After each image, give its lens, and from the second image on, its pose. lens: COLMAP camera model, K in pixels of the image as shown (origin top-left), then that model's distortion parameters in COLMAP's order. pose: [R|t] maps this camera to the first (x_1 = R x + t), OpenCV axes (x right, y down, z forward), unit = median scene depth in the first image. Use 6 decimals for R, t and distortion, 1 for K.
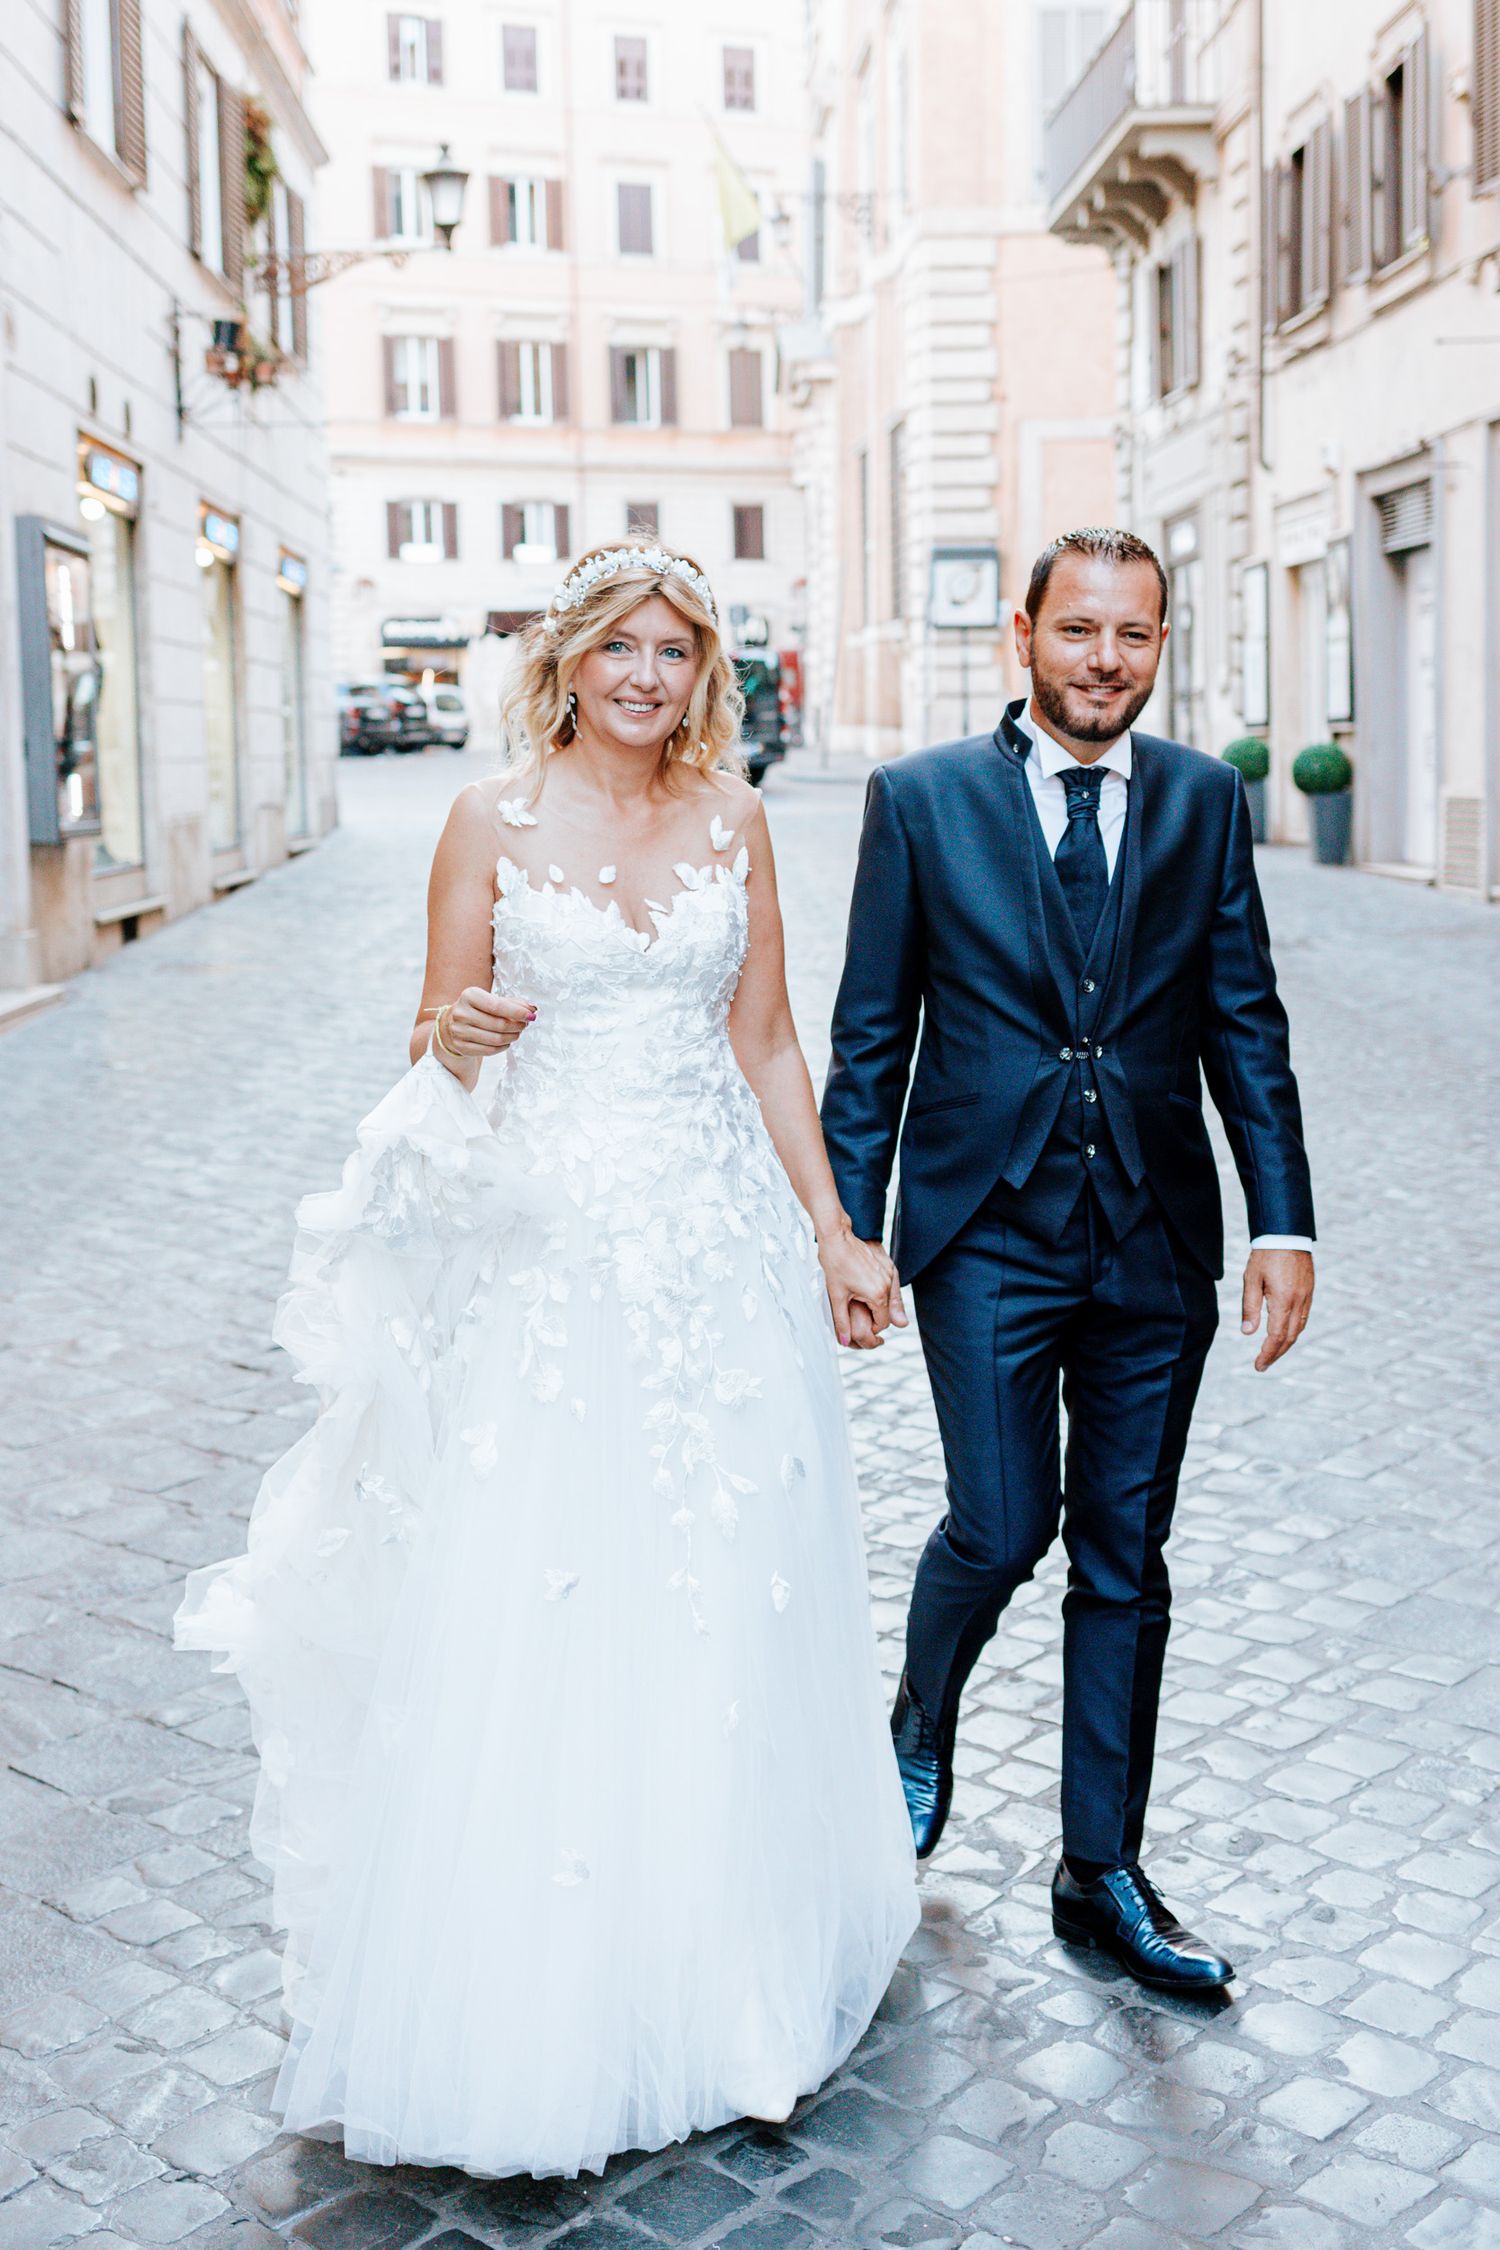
lens RADIAL K [[2321.1, 0, 750.0], [0, 2321.1, 1125.0], [0, 0, 1]] dist [0.011040, -0.013345]
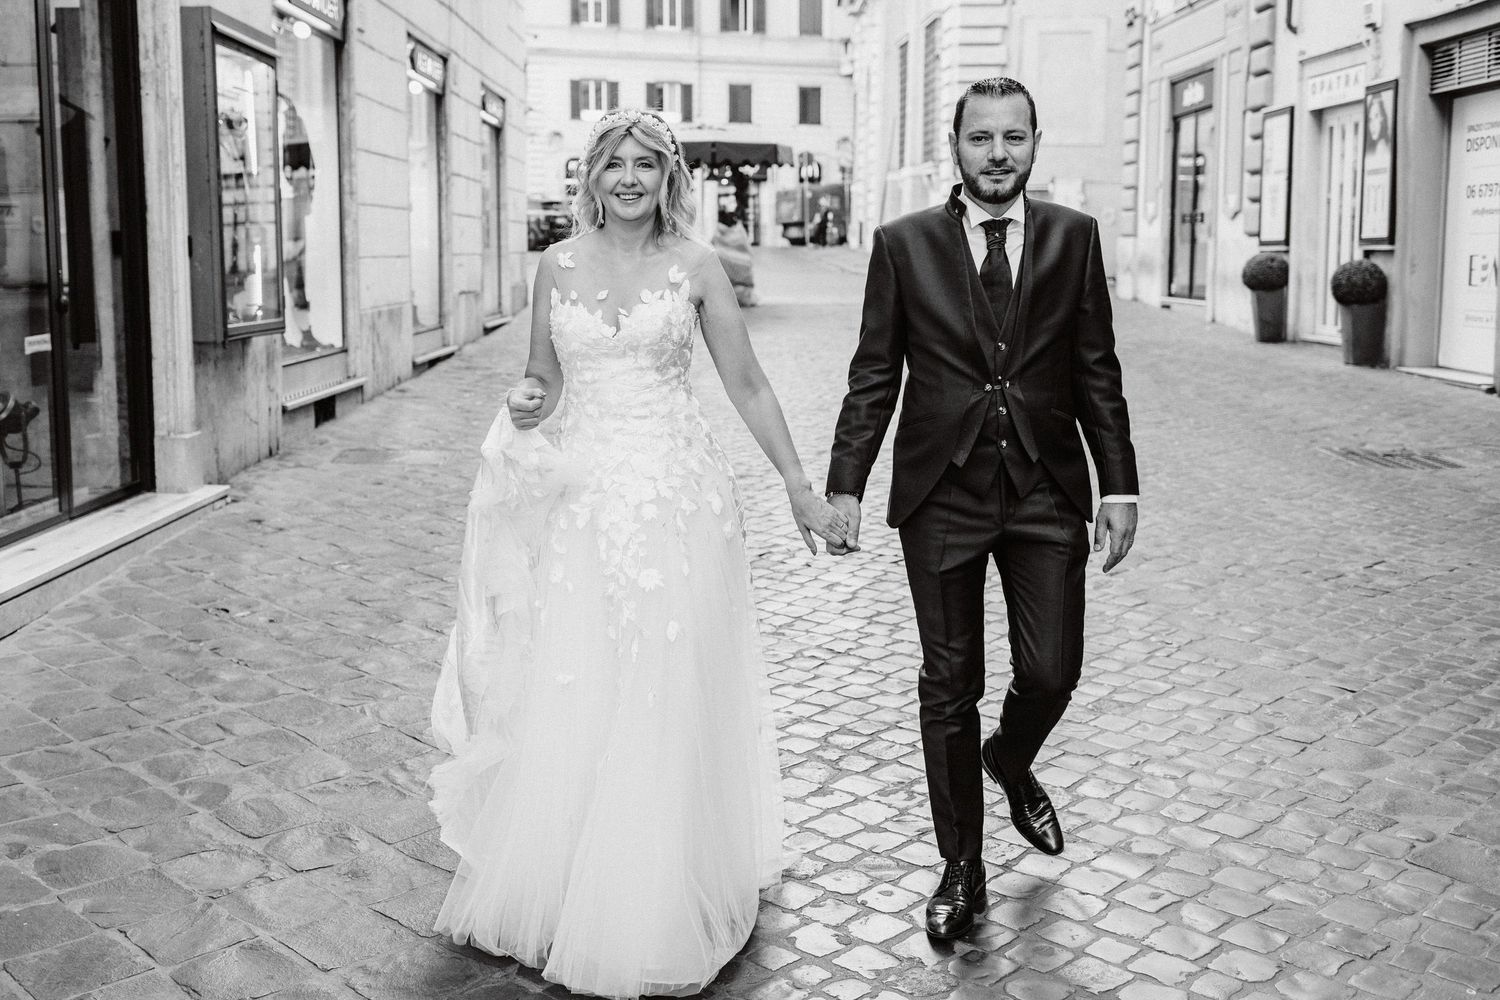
lens RADIAL K [[1443.6, 0, 718.4], [0, 1443.6, 498.5], [0, 0, 1]] dist [0.019047, 0.003700]
pose [[0.998472, 0.028637, -0.047253, -0.032020], [-0.028083, 0.999529, 0.012346, -0.039271], [0.047584, -0.011001, 0.998807, 0.224002]]
